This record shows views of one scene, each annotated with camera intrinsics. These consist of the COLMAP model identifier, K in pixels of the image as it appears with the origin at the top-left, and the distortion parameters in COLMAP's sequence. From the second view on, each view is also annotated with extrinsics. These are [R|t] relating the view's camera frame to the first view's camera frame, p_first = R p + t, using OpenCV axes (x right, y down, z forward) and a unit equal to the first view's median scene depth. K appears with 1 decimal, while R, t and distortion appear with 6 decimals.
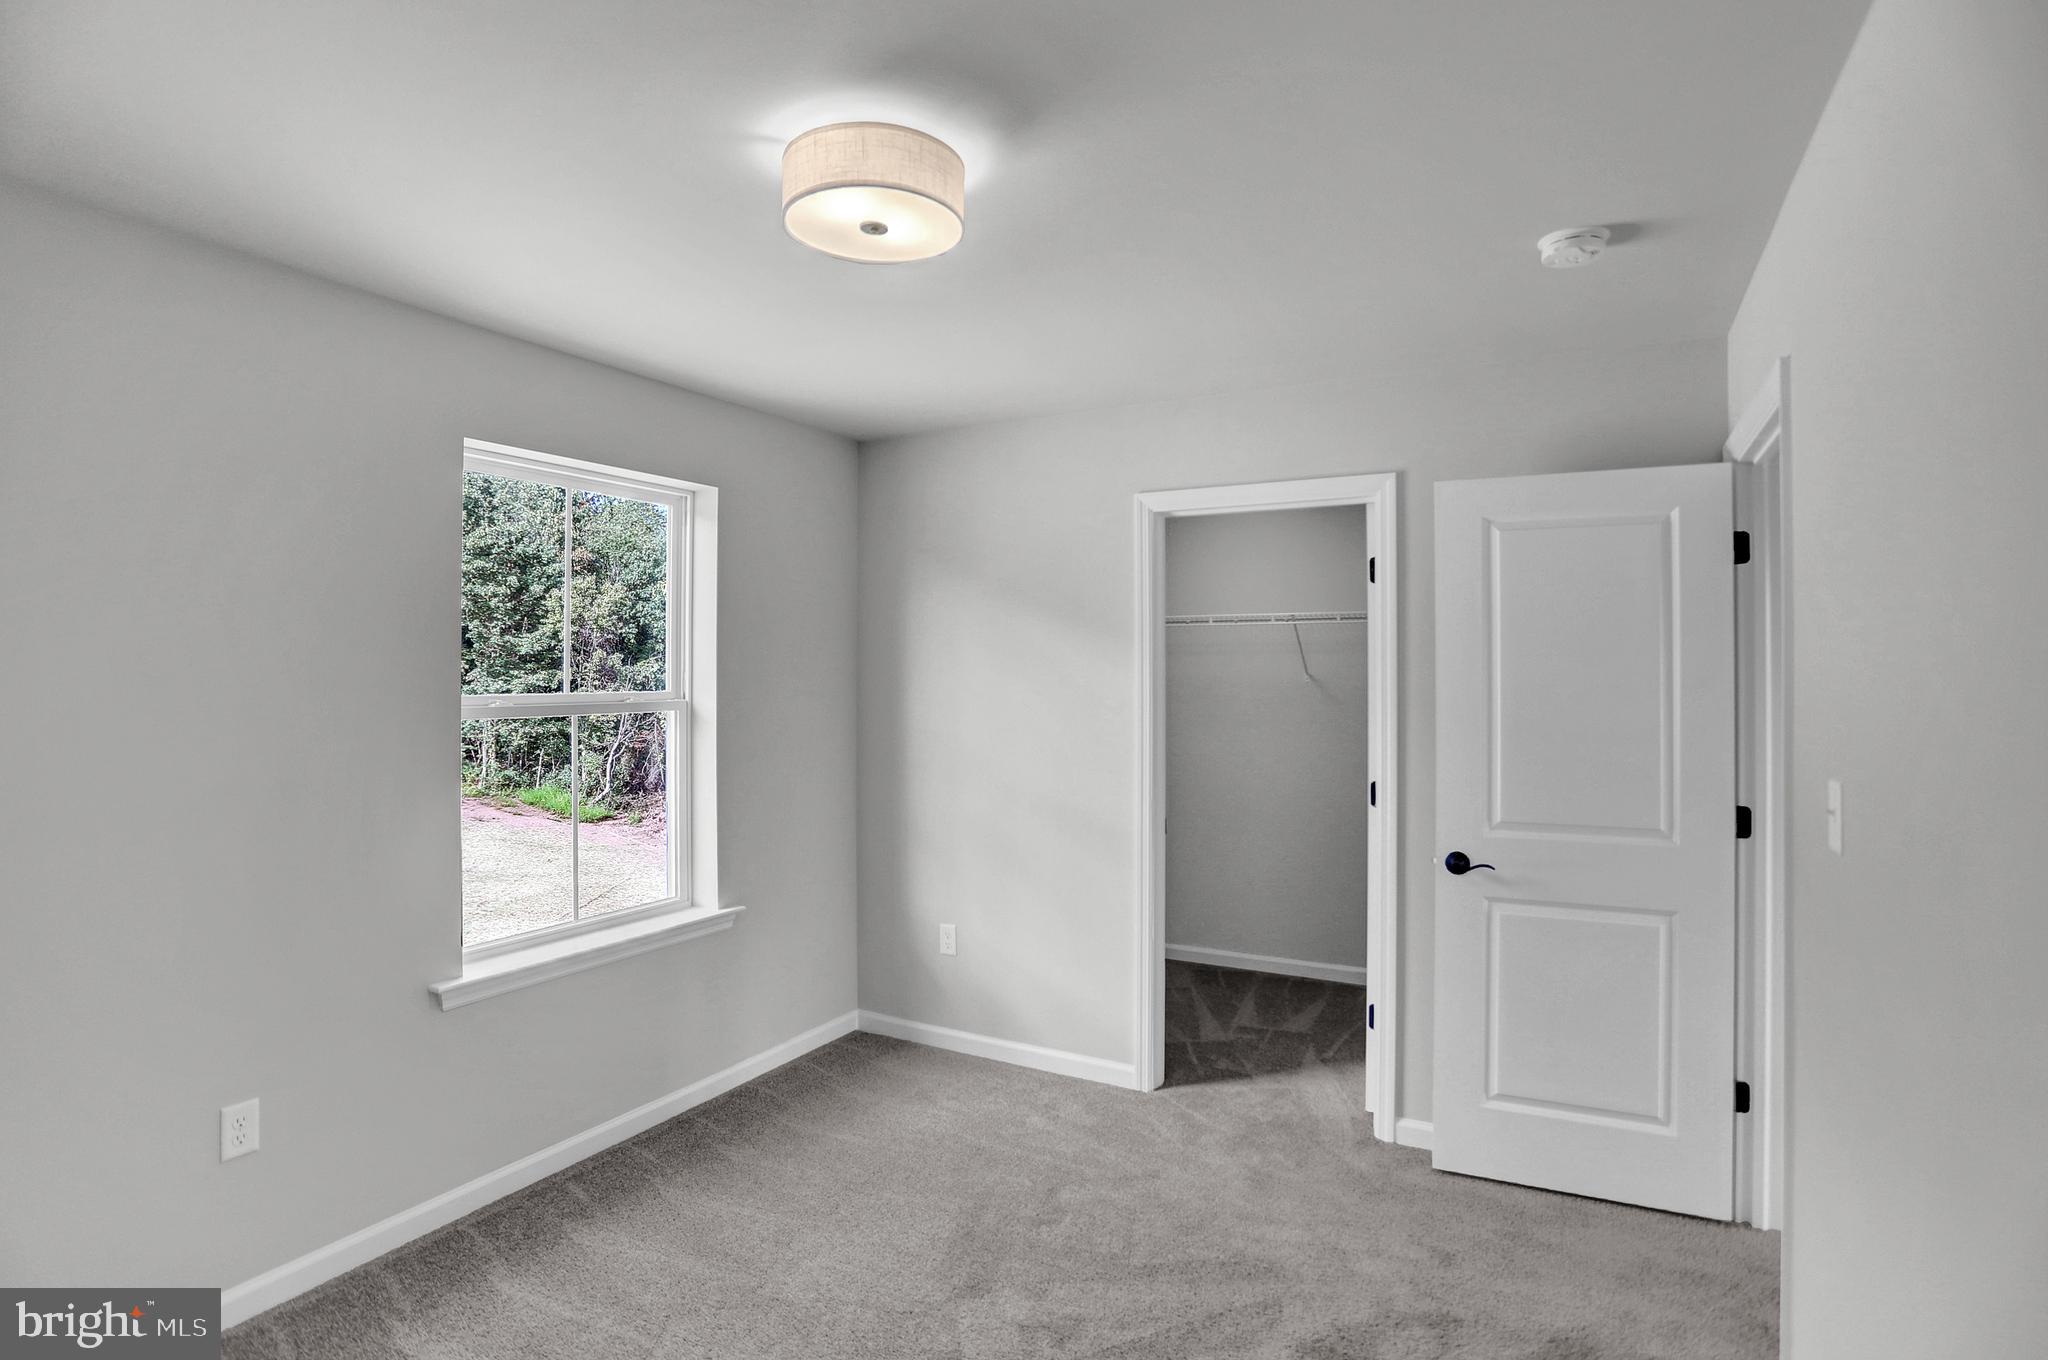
lens RADIAL K [[1032.4, 0, 1024.5], [0, 1032.4, 680.9], [0, 0, 1]] dist [-0.029447, 0.008584]
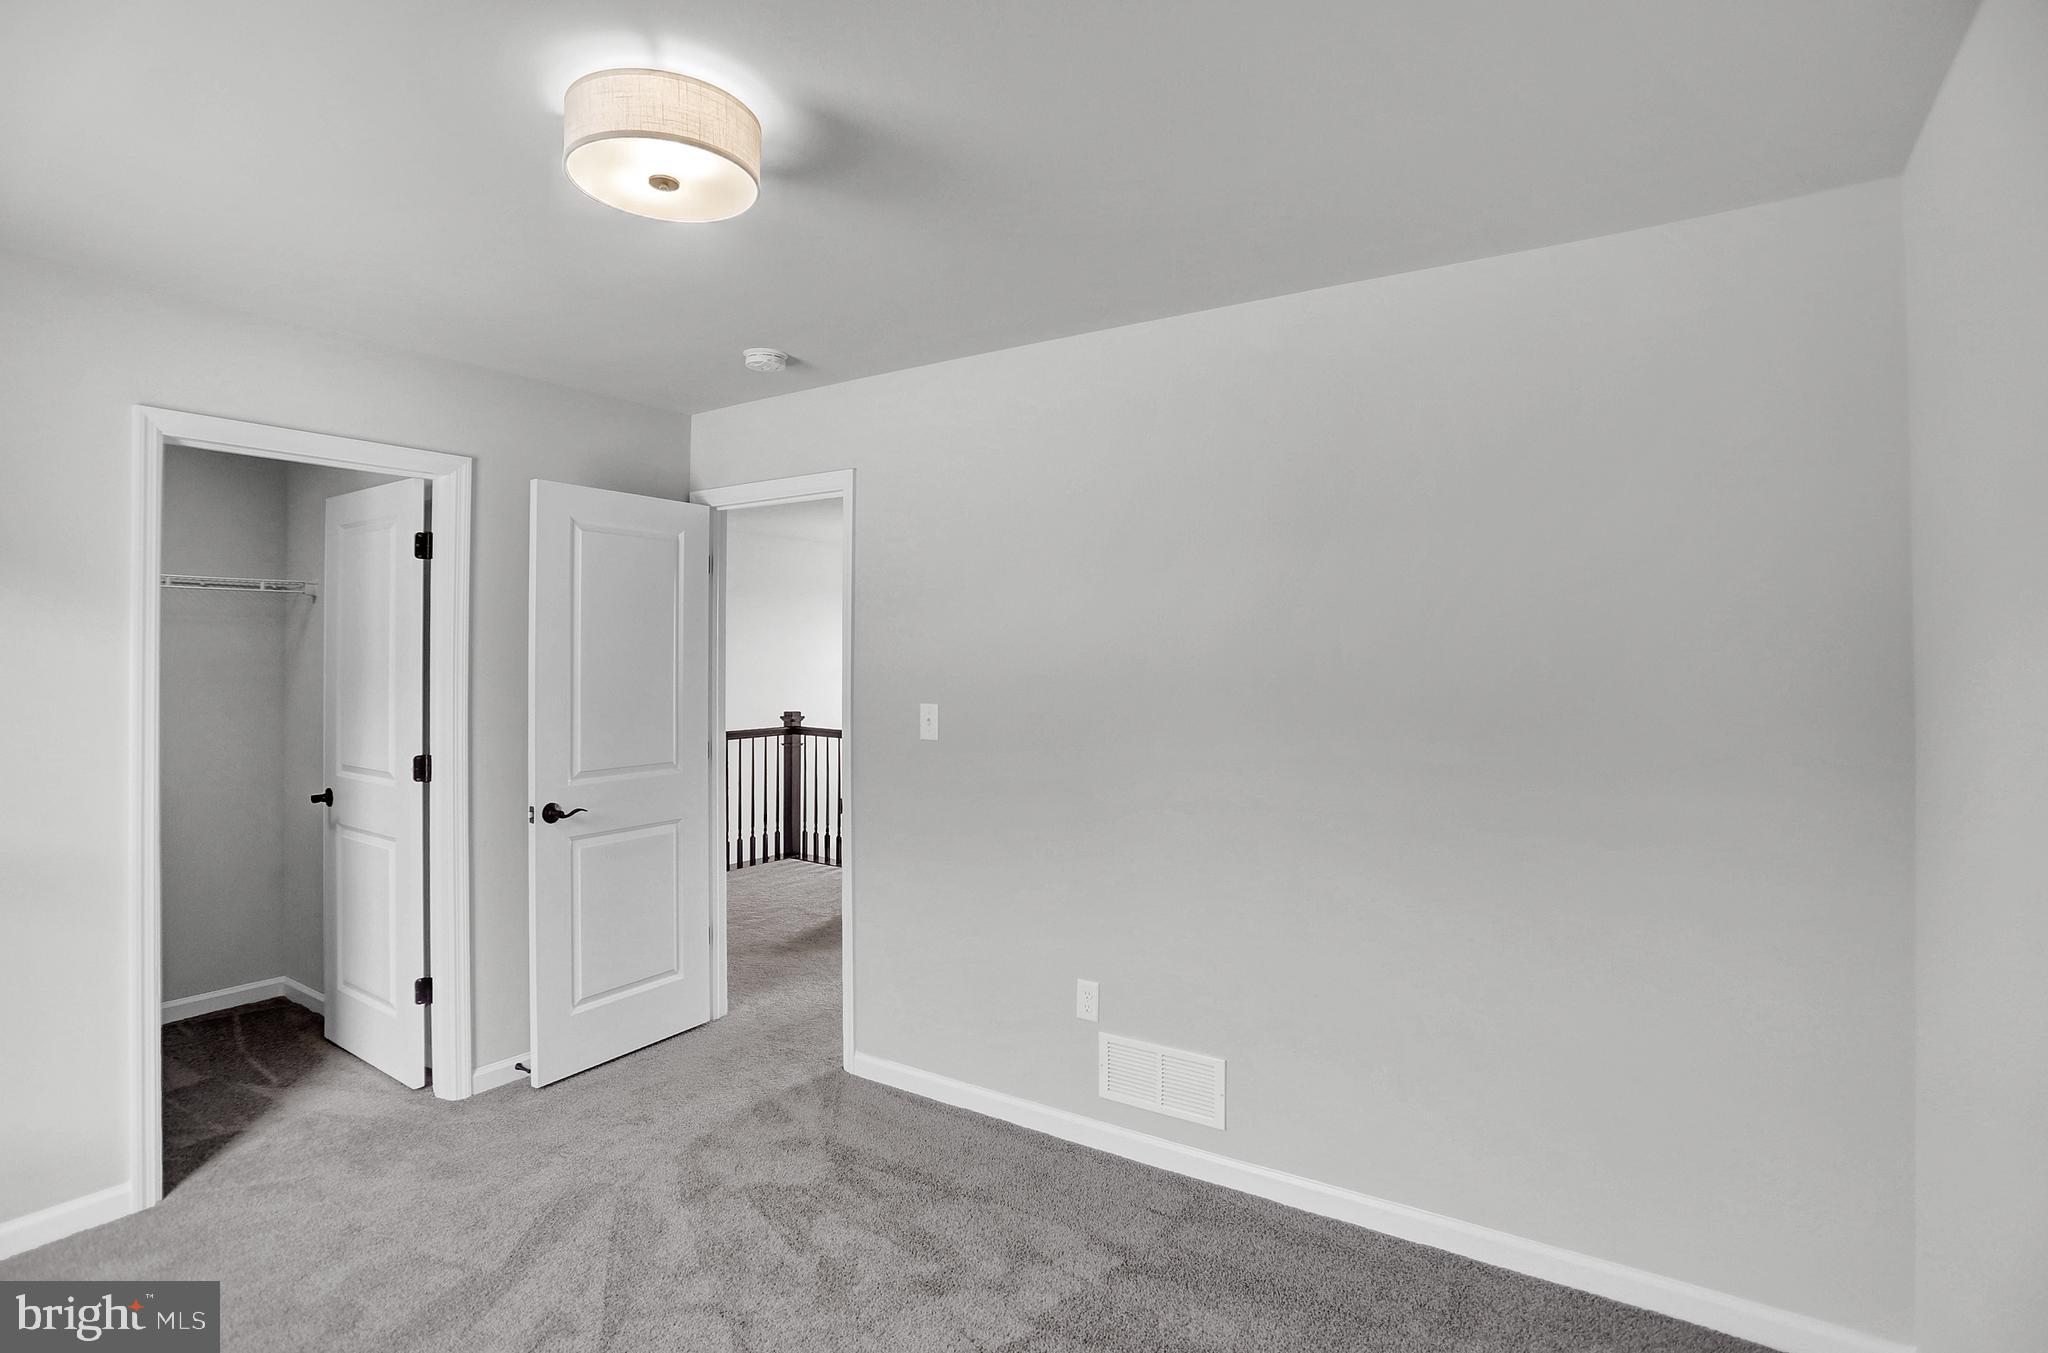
lens RADIAL K [[1032.4, 0, 1022.5], [0, 1032.4, 669.5], [0, 0, 1]] dist [-0.029447, 0.008584]
pose [[0.102030, -0.017033, 0.994635, -0.678237], [0.007417, 0.999839, 0.016362, 0.000913], [-0.994754, 0.005708, 0.102140, 0.361183]]
